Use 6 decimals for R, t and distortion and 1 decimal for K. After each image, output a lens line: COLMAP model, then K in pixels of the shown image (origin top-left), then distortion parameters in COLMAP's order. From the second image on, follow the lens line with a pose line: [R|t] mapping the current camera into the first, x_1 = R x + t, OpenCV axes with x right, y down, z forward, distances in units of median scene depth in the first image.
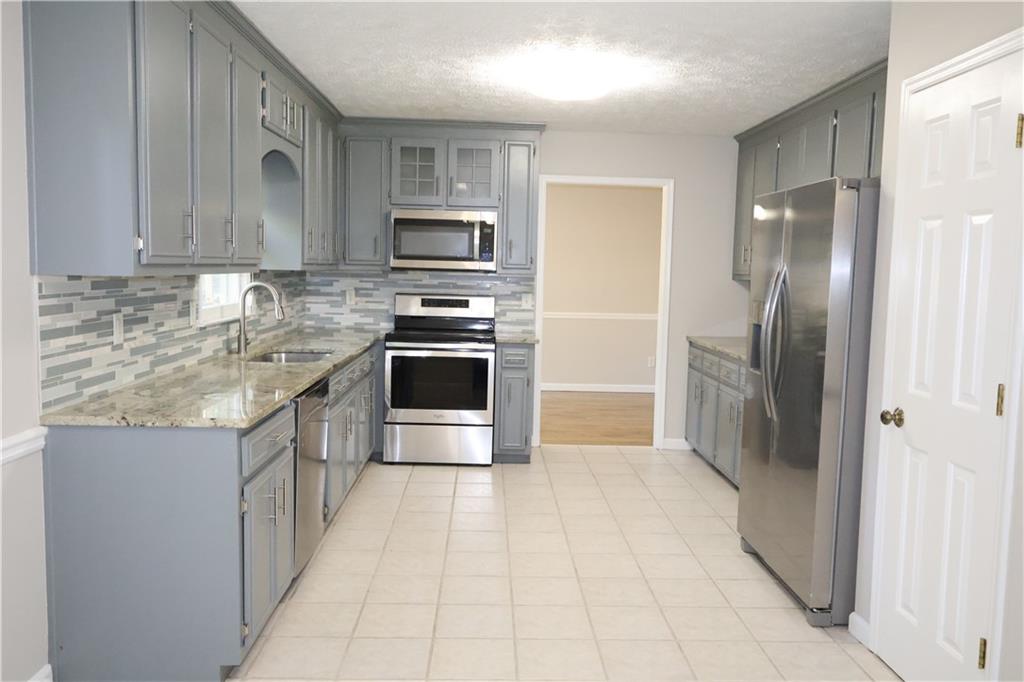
lens RADIAL K [[805.2, 0, 512.2], [0, 805.2, 340.9], [0, 0, 1]] dist [0.010141, -0.000693]
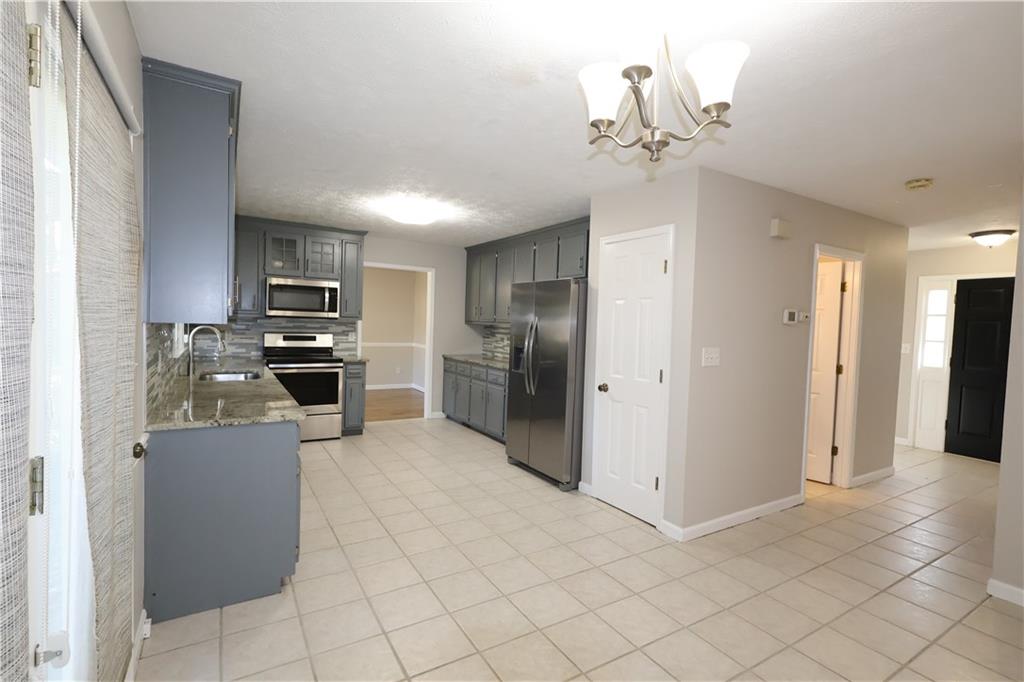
lens RADIAL K [[474.3, 0, 512.2], [0, 474.3, 339.4], [0, 0, 1]] dist [0.000307, 0.000734]
pose [[0.868585, -0.013893, 0.495346, -0.193207], [0.033000, 0.999010, -0.029846, -0.003789], [-0.494441, 0.042271, 0.868183, -0.007333]]
